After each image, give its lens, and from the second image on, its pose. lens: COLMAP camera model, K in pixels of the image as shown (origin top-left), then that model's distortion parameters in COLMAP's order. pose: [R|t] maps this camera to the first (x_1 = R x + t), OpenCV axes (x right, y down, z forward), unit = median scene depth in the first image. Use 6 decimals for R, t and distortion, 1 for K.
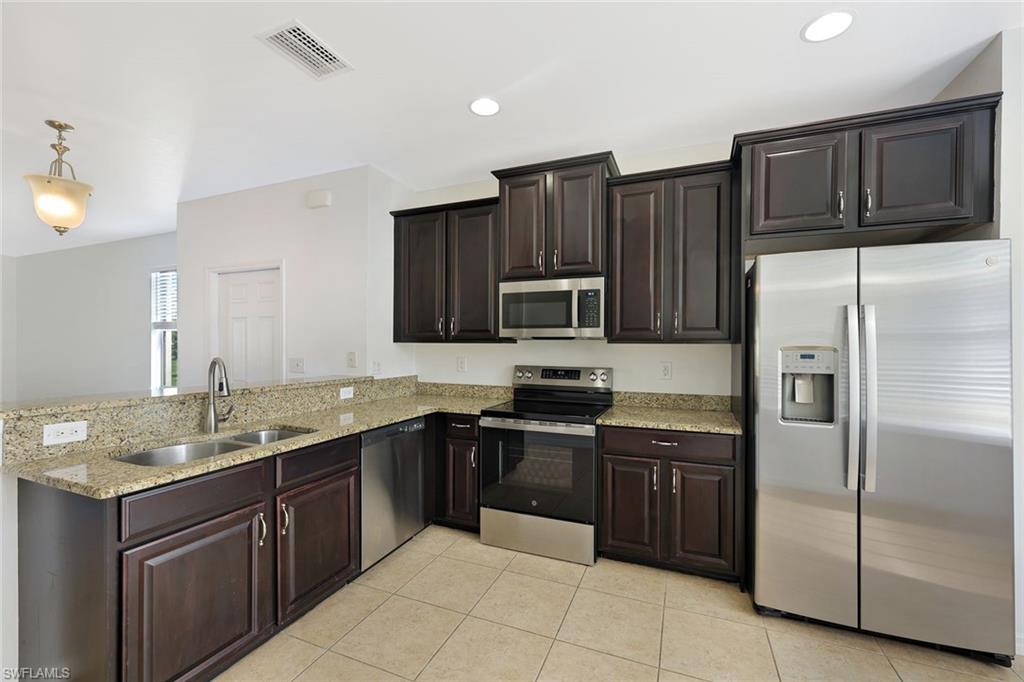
lens RADIAL K [[423.5, 0, 510.1], [0, 423.5, 344.0], [0, 0, 1]] dist [0.001732, 0.000562]
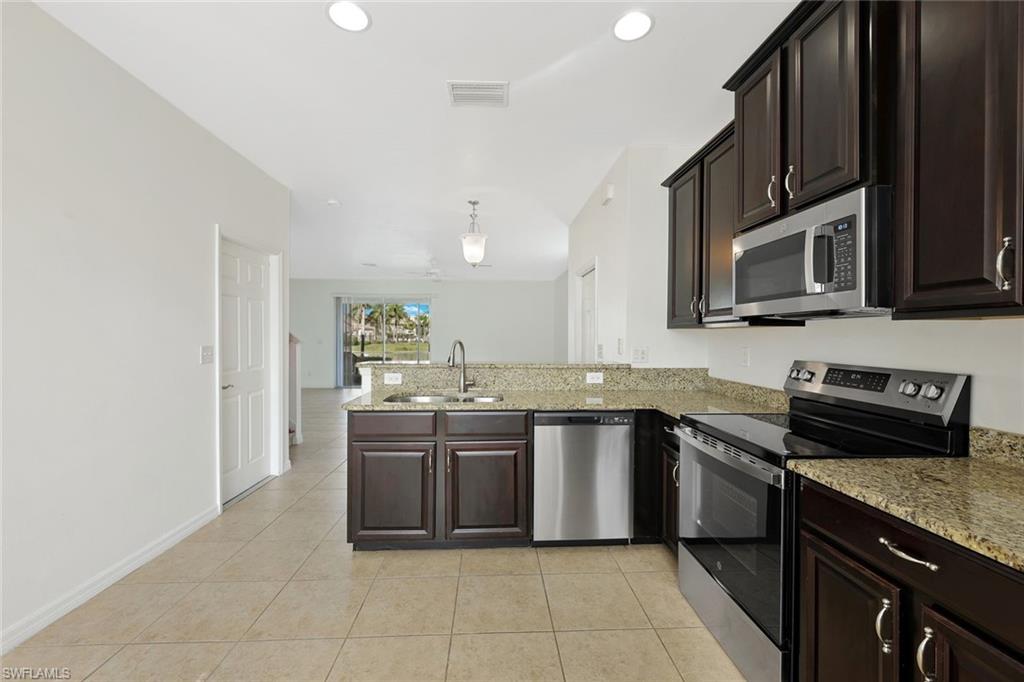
lens RADIAL K [[423.5, 0, 505.5], [0, 423.5, 337.5], [0, 0, 1]] dist [0.001732, 0.000562]
pose [[0.421964, -0.000915, -0.906612, 0.459105], [0.000297, 1.000000, -0.000872, 0.018133], [0.906612, 0.000099, 0.421964, 0.372645]]
